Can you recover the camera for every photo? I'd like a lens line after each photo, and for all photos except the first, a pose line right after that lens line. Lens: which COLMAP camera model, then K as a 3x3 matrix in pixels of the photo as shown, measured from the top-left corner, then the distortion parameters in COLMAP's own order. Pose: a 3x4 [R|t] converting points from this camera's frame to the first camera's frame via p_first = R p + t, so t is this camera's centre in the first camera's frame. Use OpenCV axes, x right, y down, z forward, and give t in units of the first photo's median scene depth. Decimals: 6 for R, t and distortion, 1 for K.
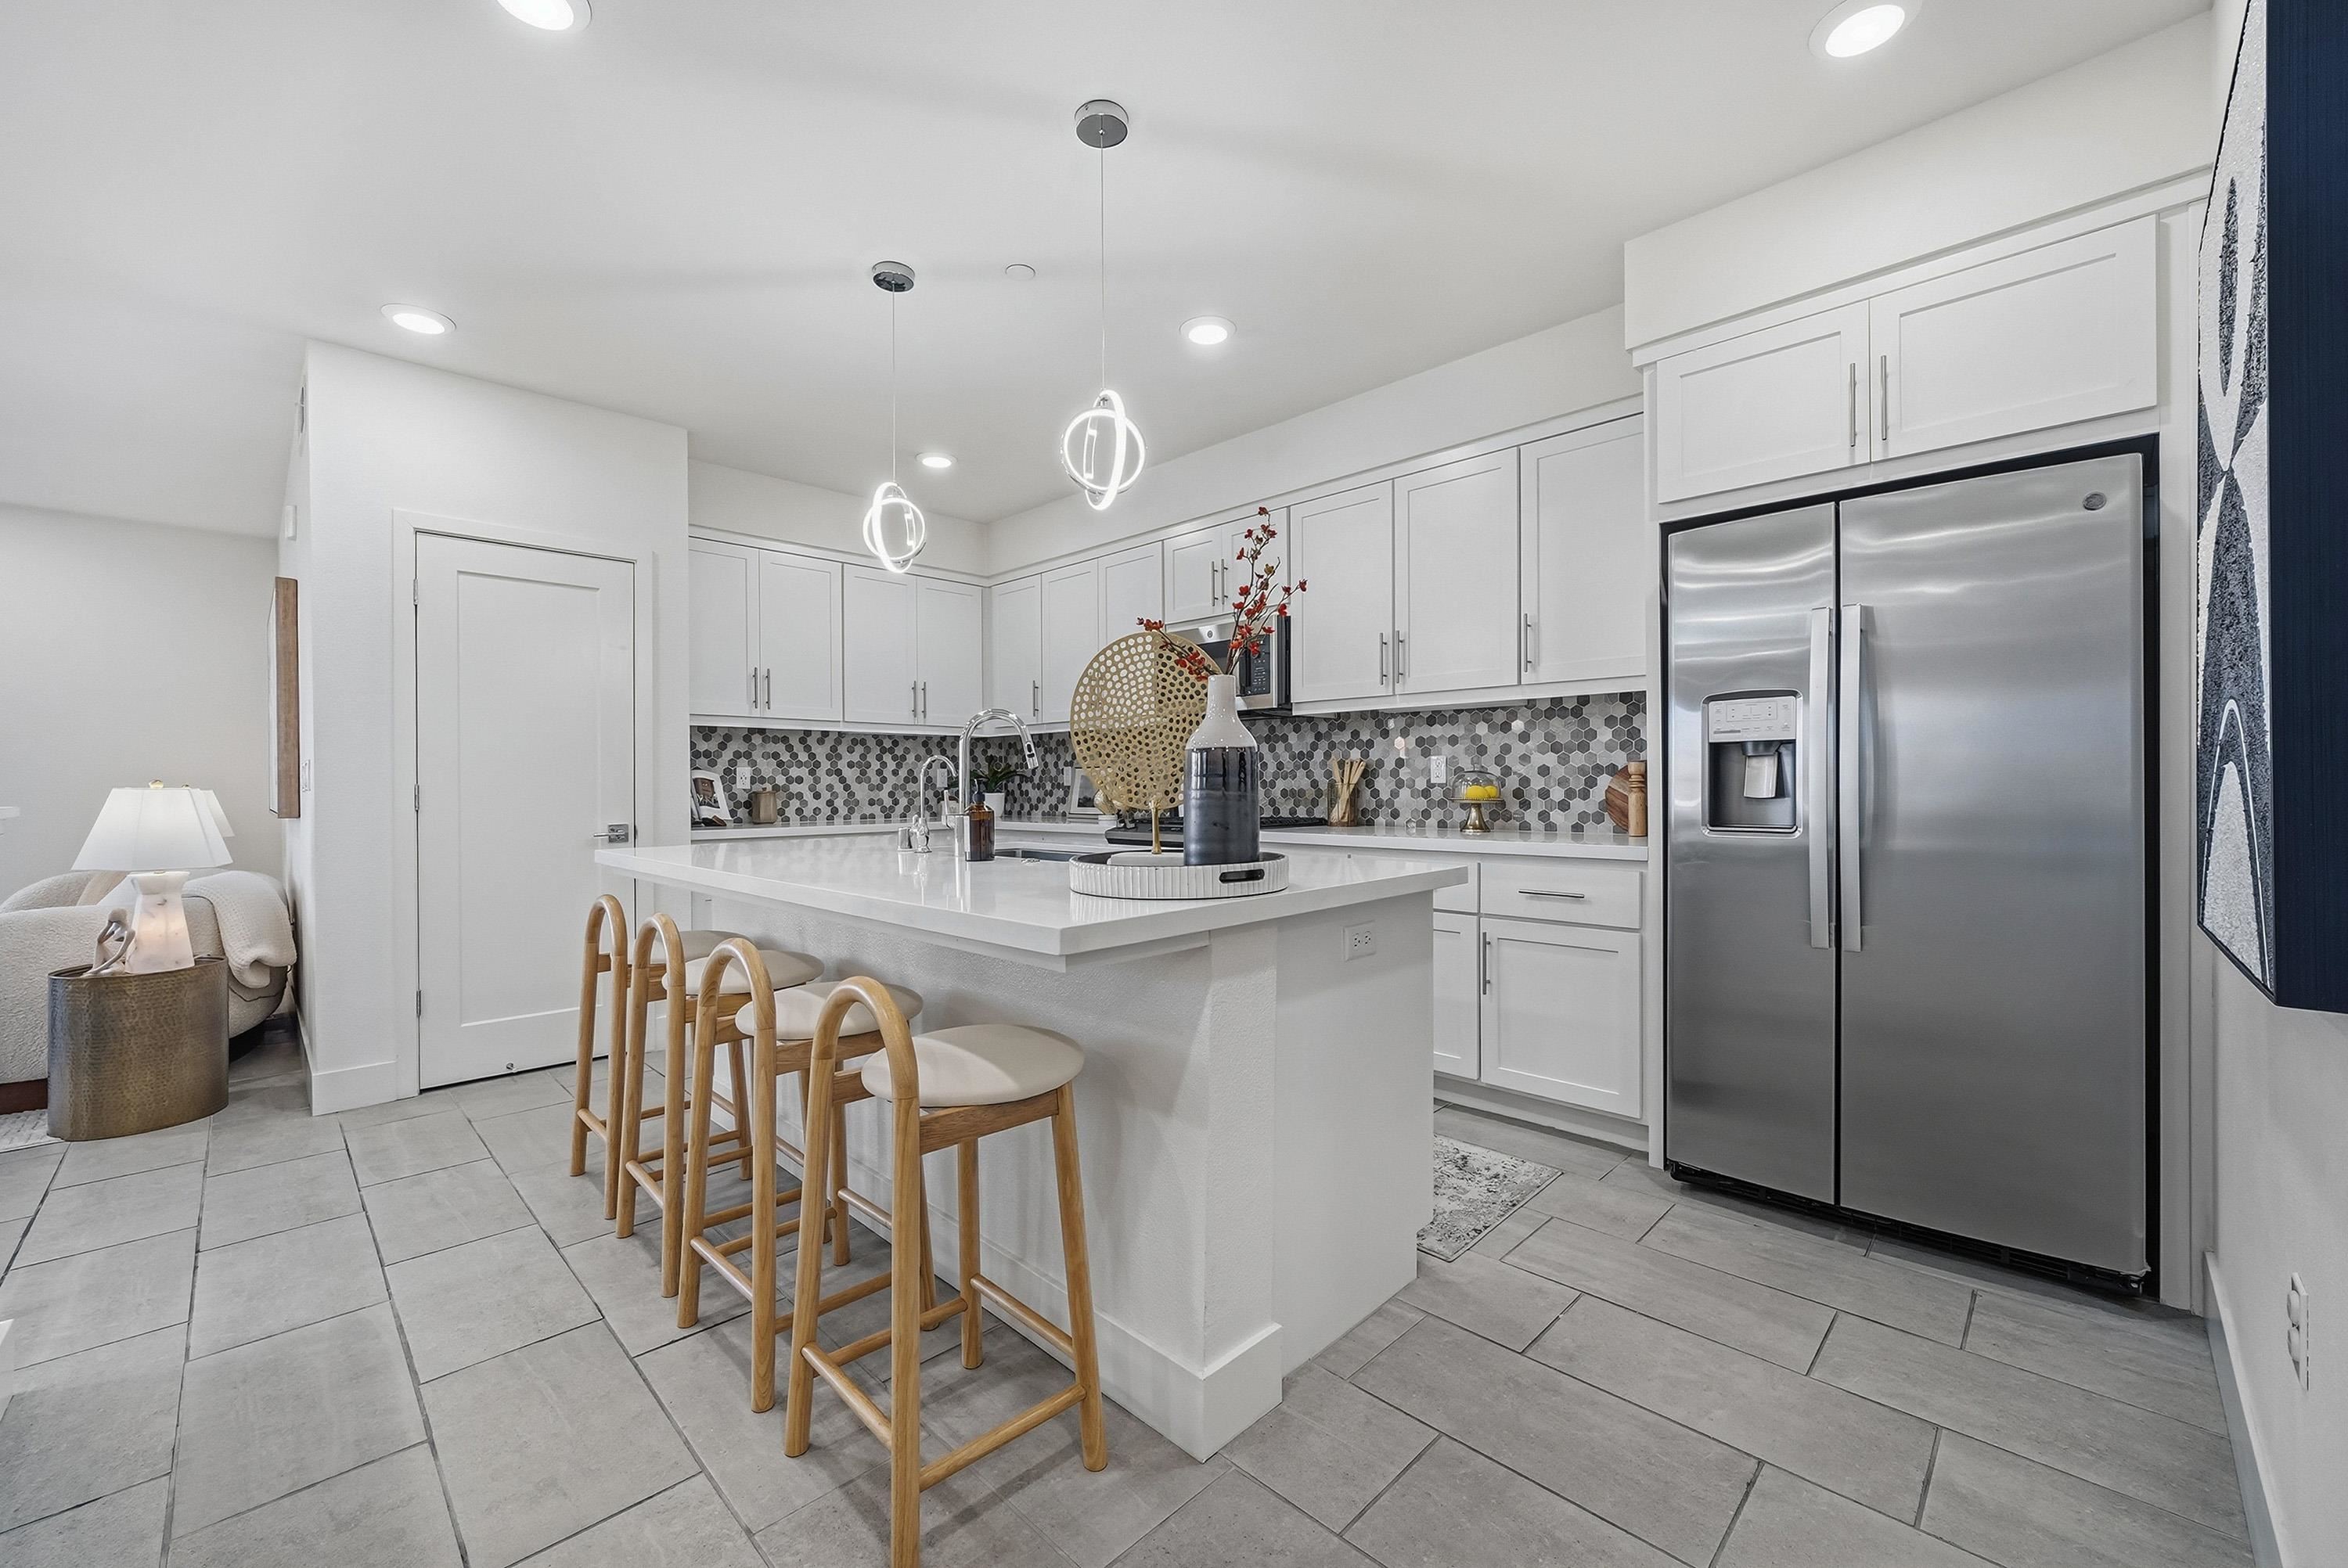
lens RADIAL K [[929.8, 0, 1175.4], [0, 929.8, 776.5], [0, 0, 1]] dist [-0.003143, 0.000183]
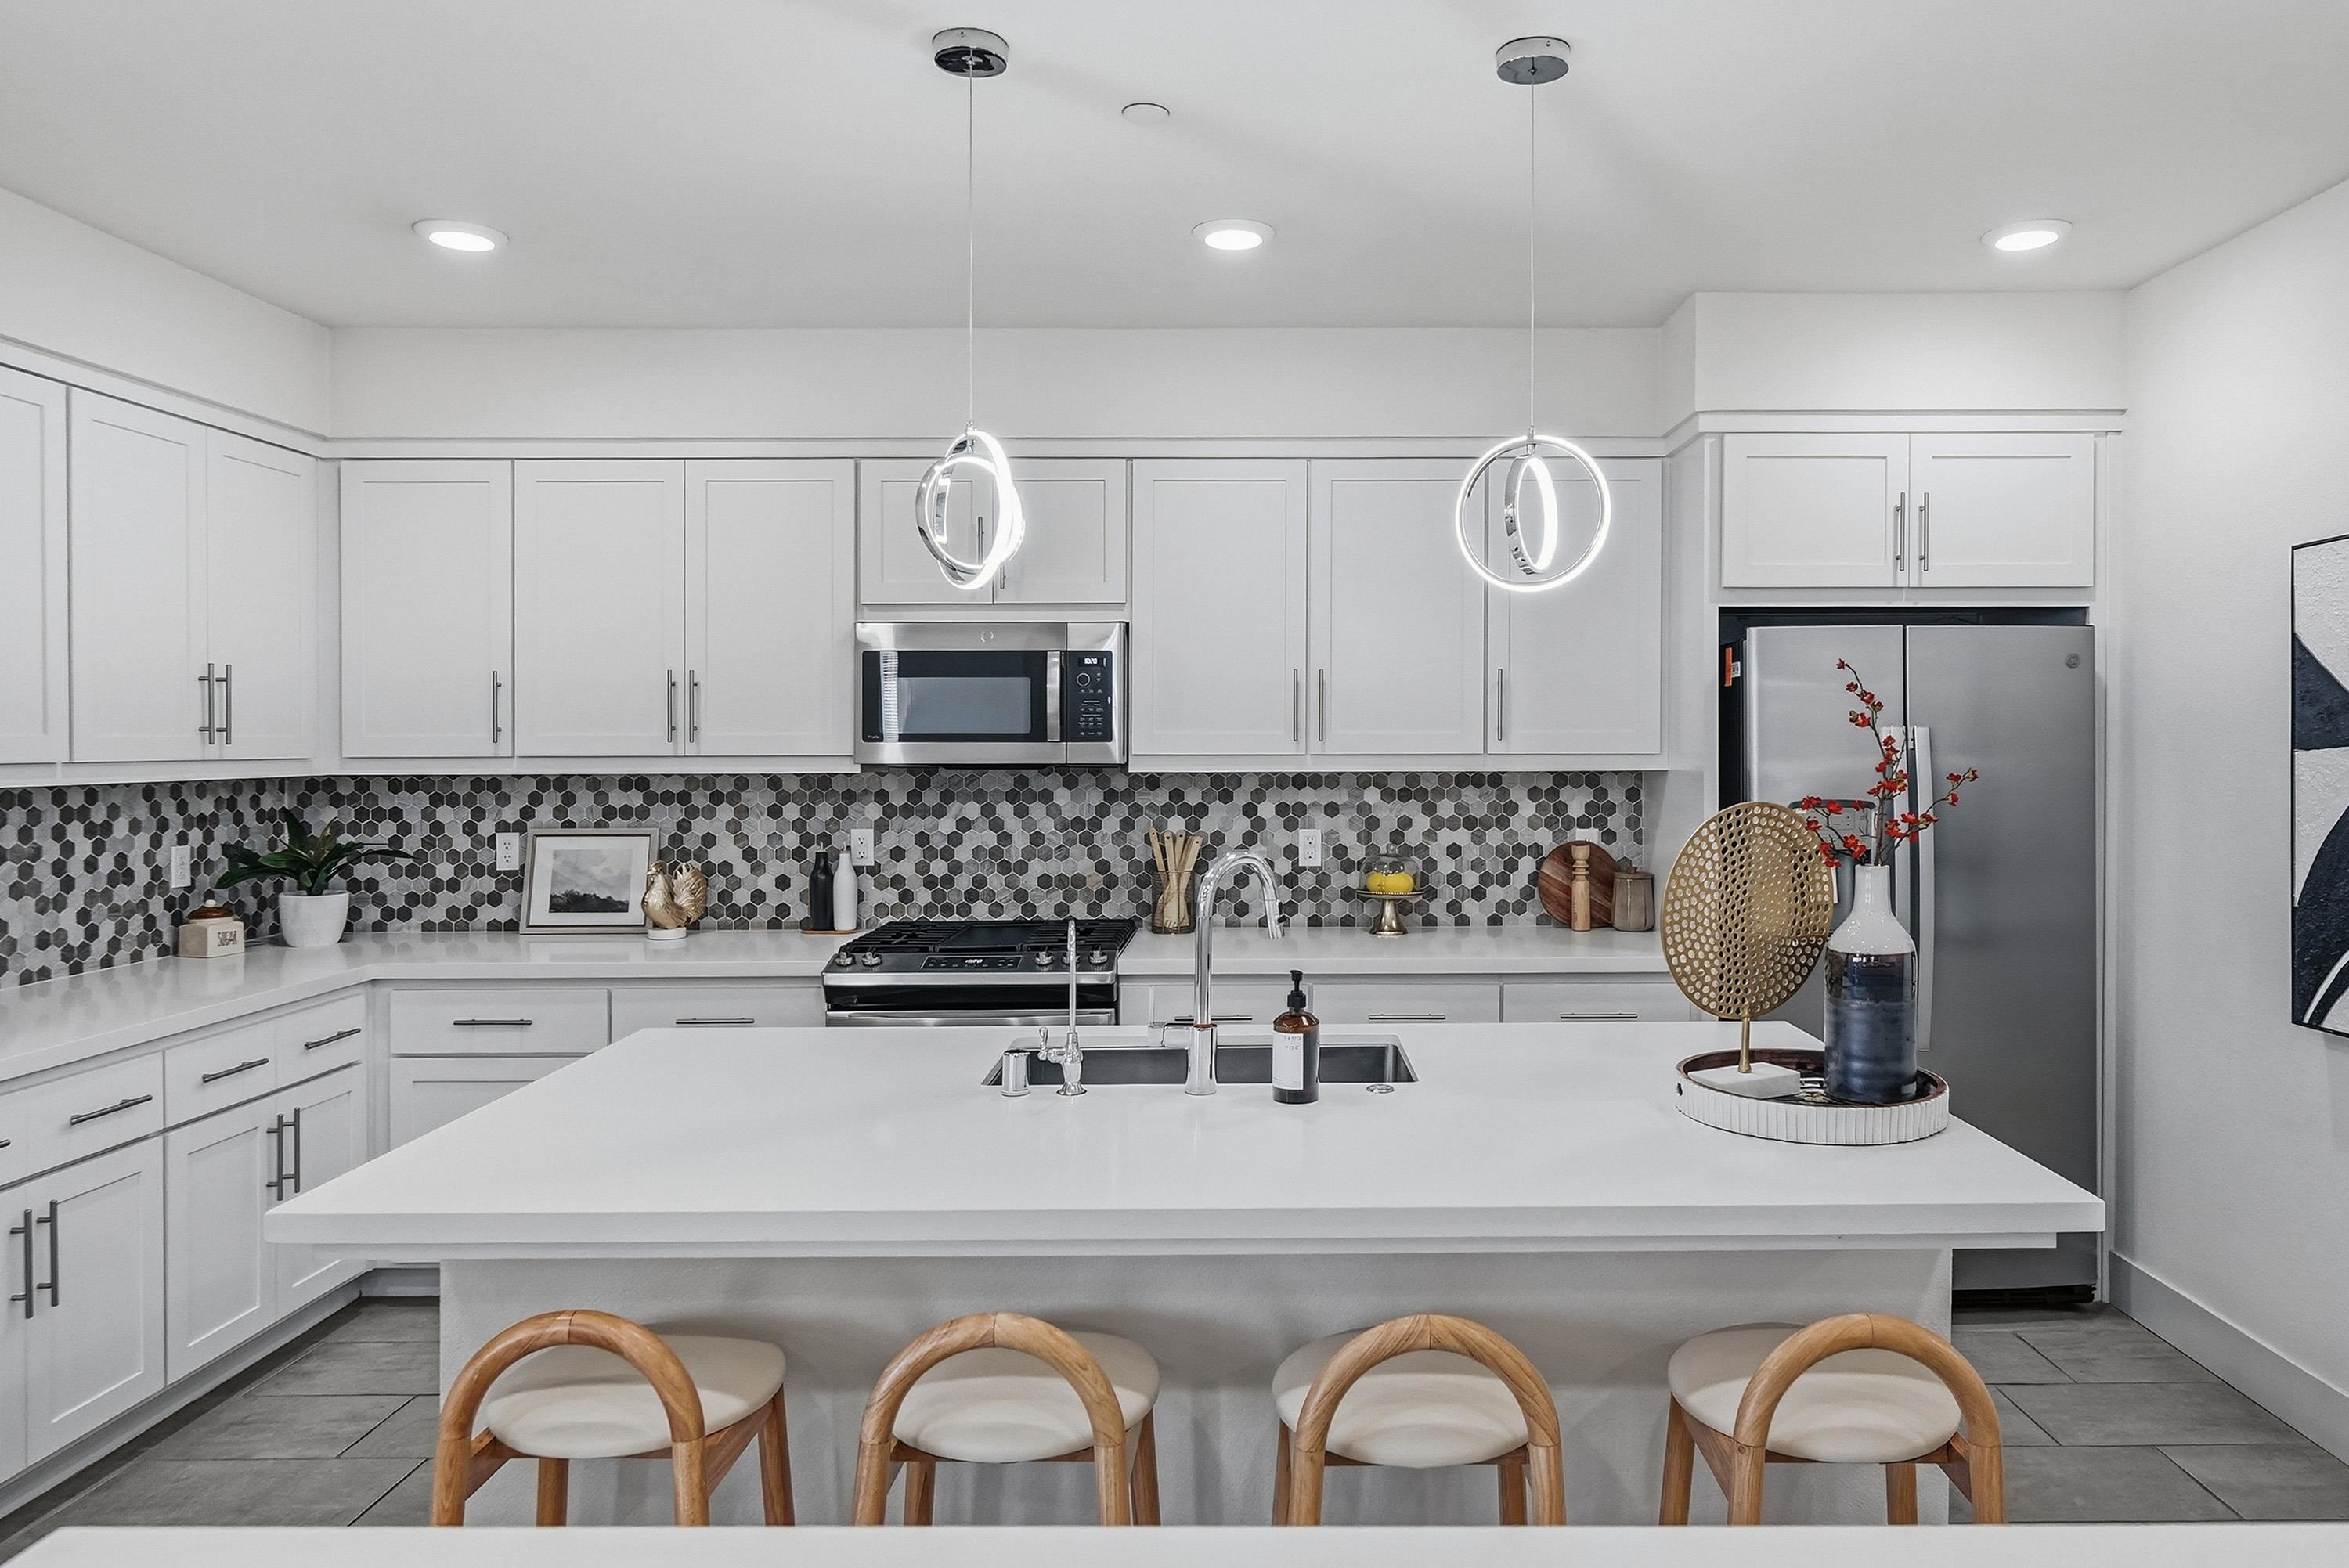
lens RADIAL K [[1519.4, 0, 1278.2], [0, 1519.4, 746.3], [0, 0, 1]] dist [0.003252, 0.003394]
pose [[0.709449, -0.001747, 0.704755, -0.485552], [-0.006291, 0.999941, 0.008812, -0.081679], [-0.704729, -0.010685, 0.709396, 0.132178]]
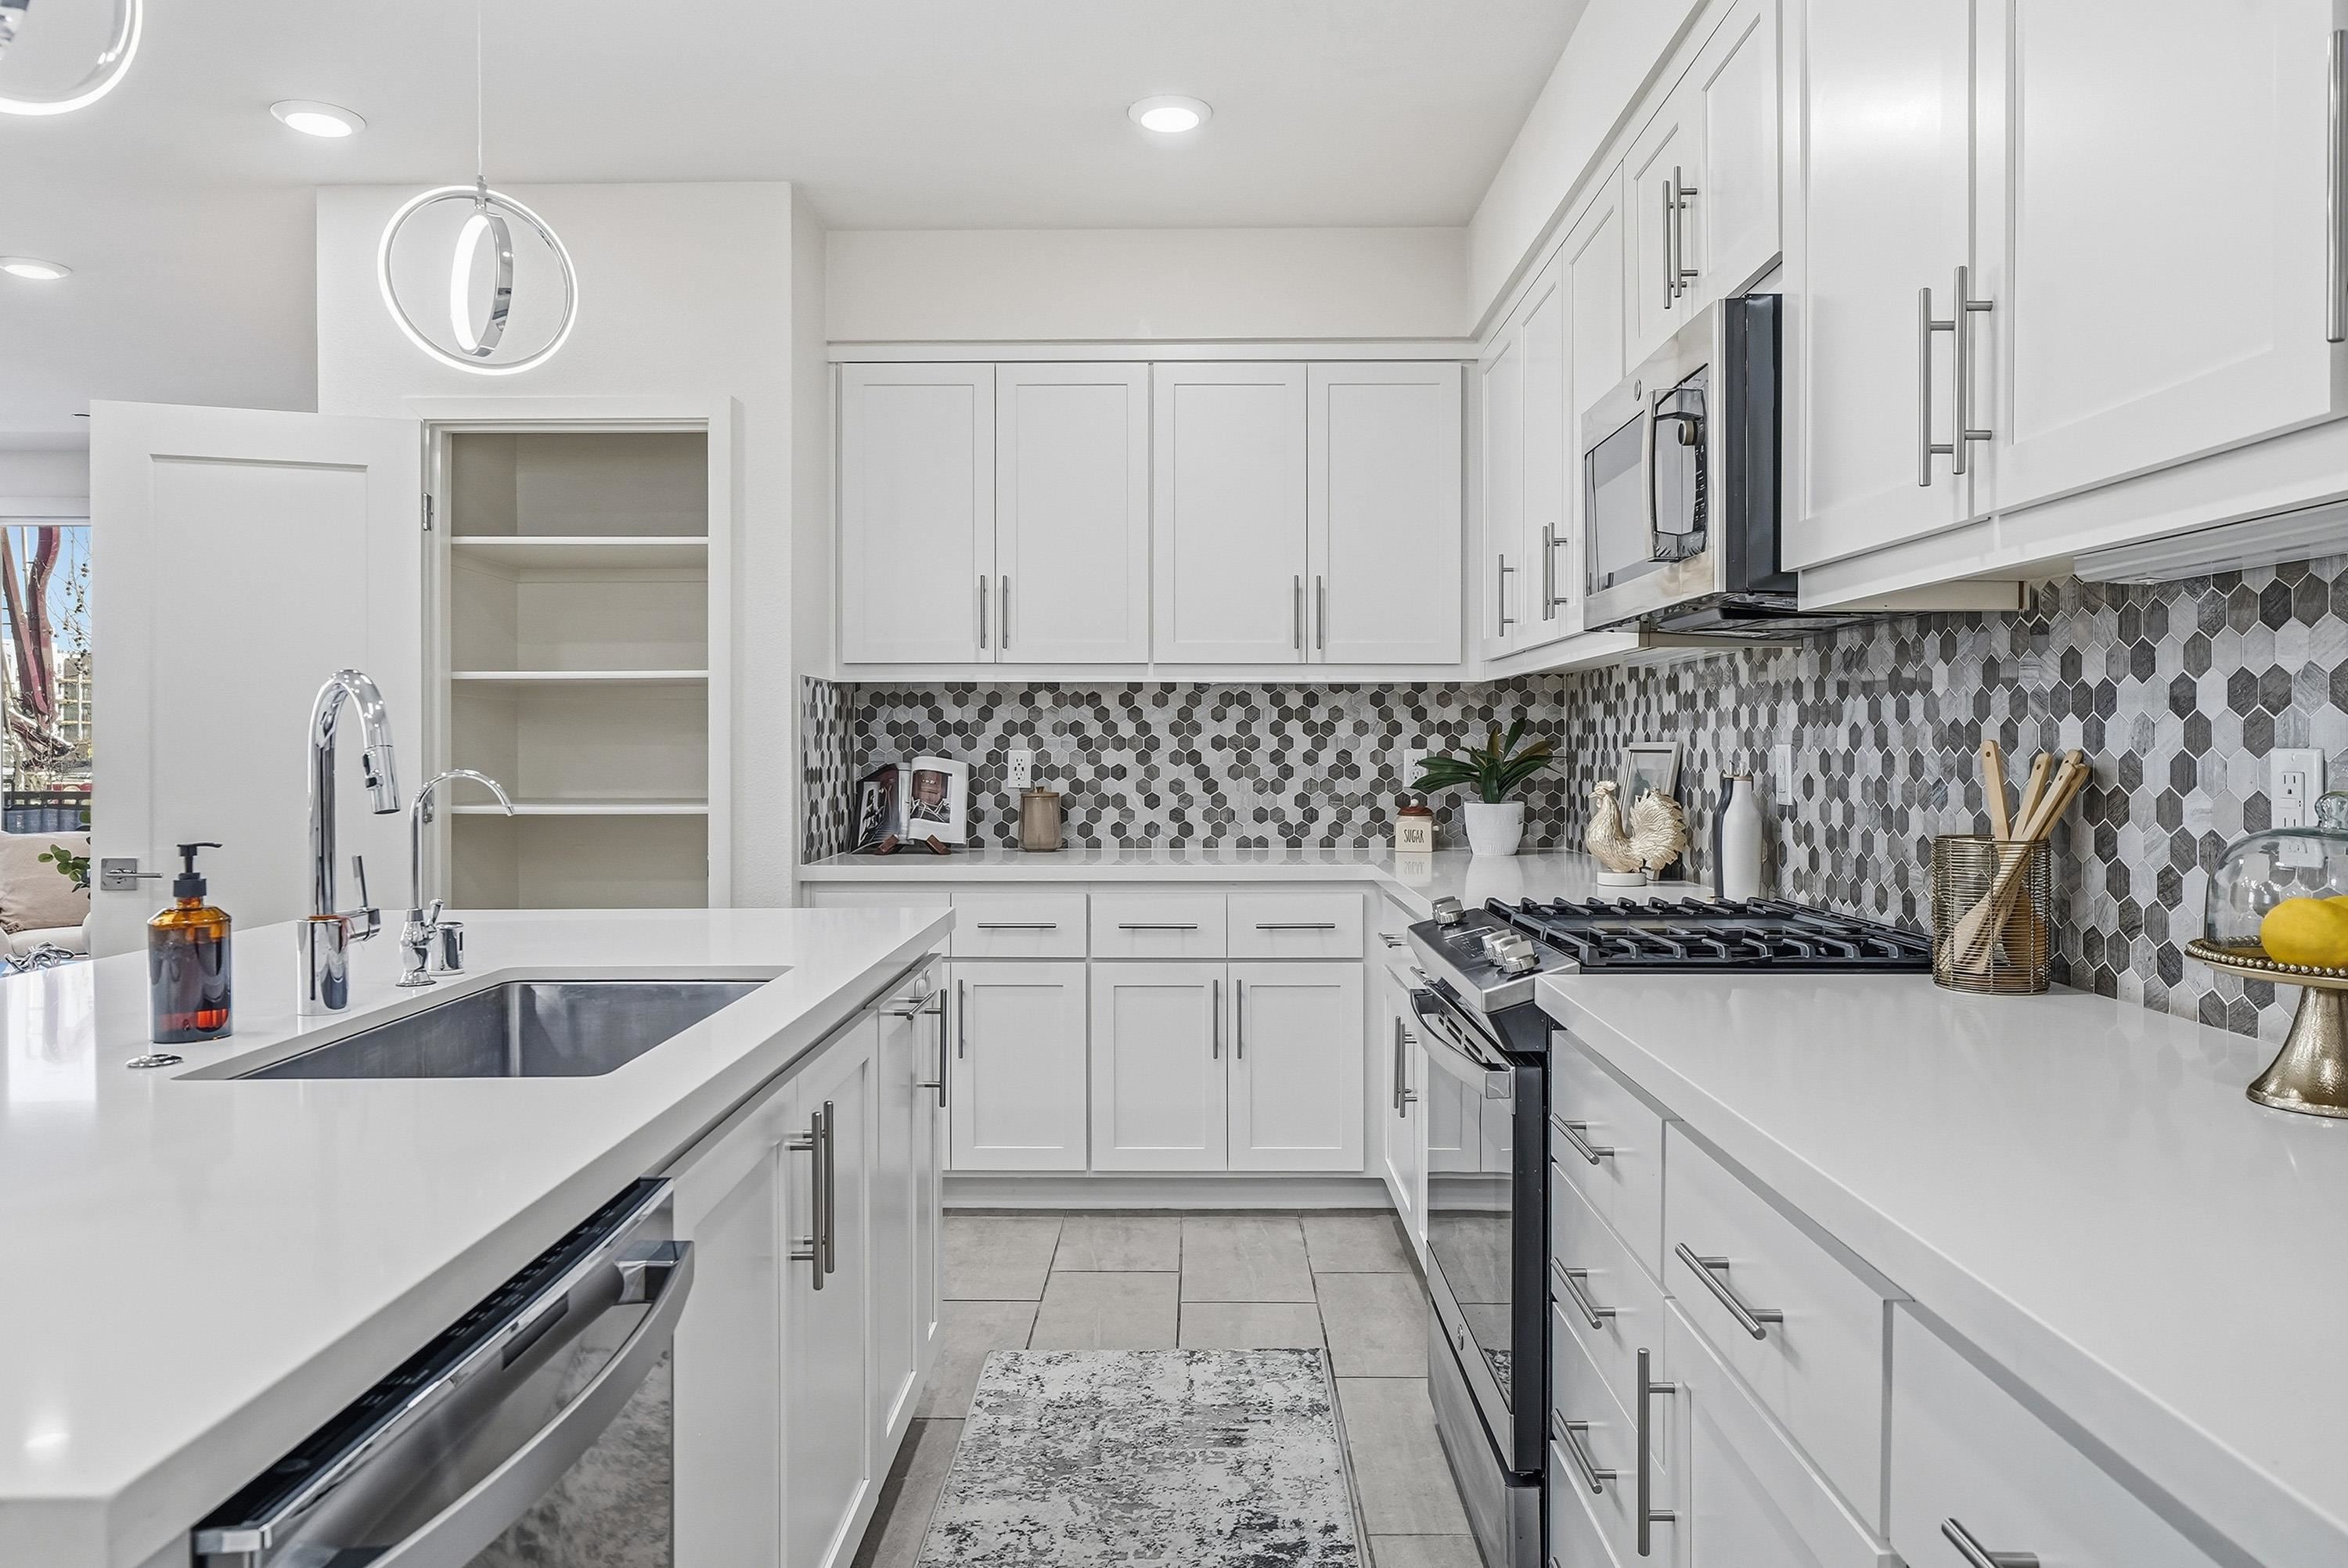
lens RADIAL K [[1576.2, 0, 1164.5], [0, 1576.2, 751.9], [0, 0, 1]] dist [0.047211, -0.001556]
pose [[0.692361, 0.007944, -0.721508, 0.314829], [0.003609, 0.999889, 0.014472, -0.023748], [0.721542, -0.012624, 0.692255, 0.411453]]
